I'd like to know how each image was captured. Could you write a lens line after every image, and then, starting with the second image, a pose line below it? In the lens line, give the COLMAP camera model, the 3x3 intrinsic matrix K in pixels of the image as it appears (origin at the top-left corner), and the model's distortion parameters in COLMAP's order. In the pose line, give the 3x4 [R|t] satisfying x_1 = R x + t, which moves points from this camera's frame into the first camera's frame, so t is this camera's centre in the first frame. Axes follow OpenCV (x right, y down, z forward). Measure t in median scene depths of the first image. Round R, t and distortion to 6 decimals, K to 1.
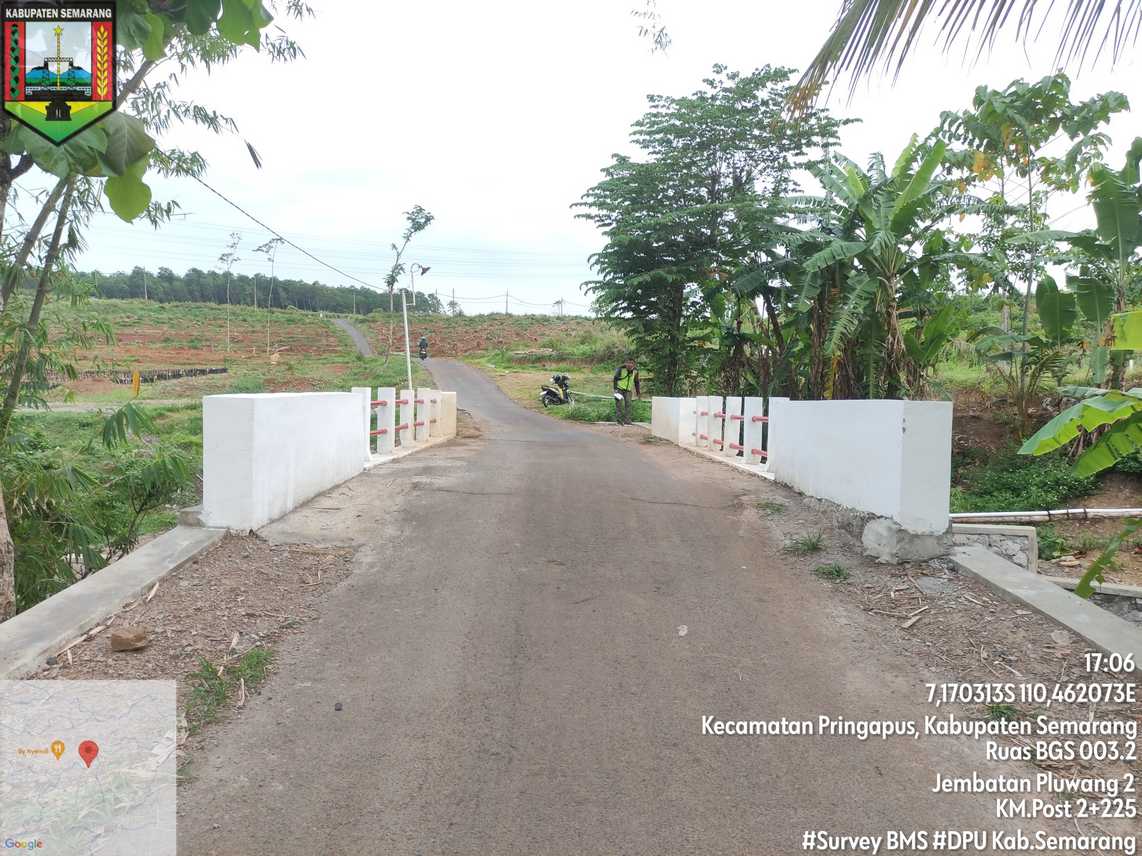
lens RADIAL K [[838.5, 0, 569.7], [0, 838.5, 425.6], [0, 0, 1]] dist [0.066674, -0.071291]
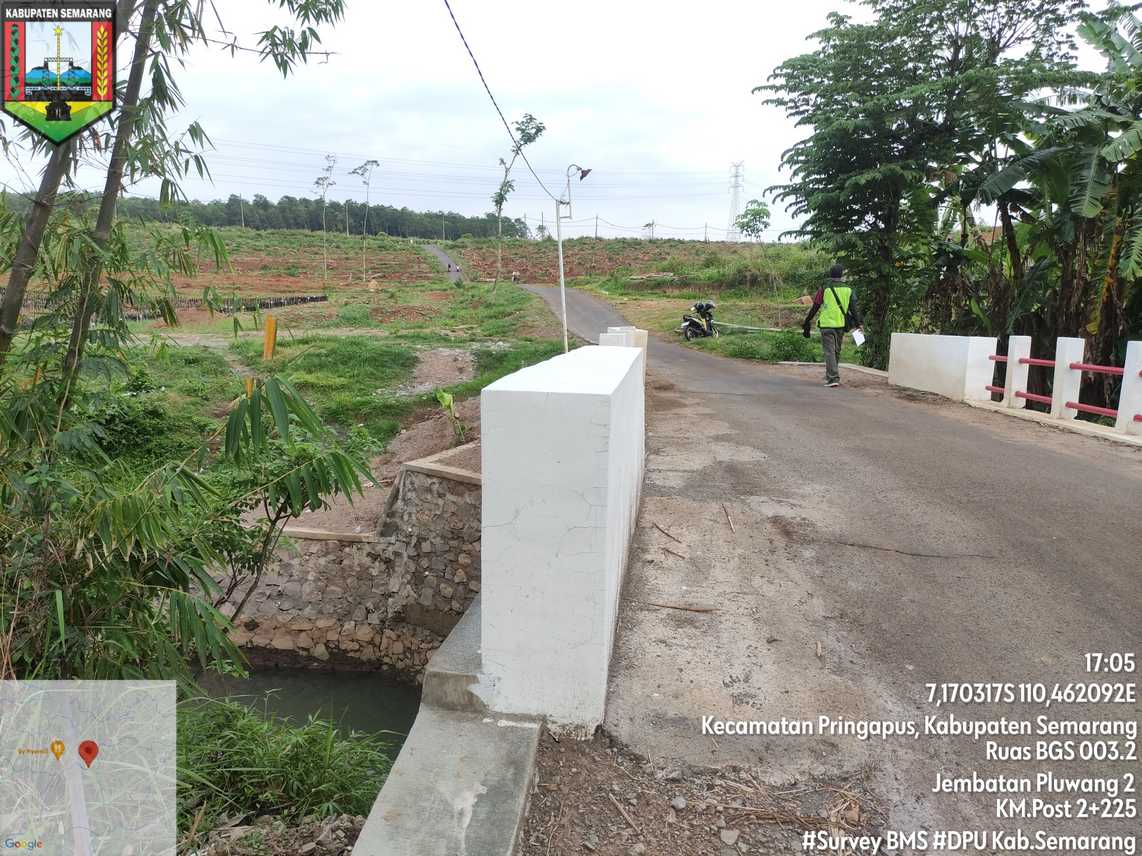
lens RADIAL K [[838.5, 0, 569.7], [0, 838.5, 425.6], [0, 0, 1]] dist [0.066674, -0.071291]
pose [[0.995073, 0.011105, -0.098521, -0.062205], [-0.002517, 0.996216, 0.086878, -0.009047], [0.099113, -0.086202, 0.991335, 0.109300]]
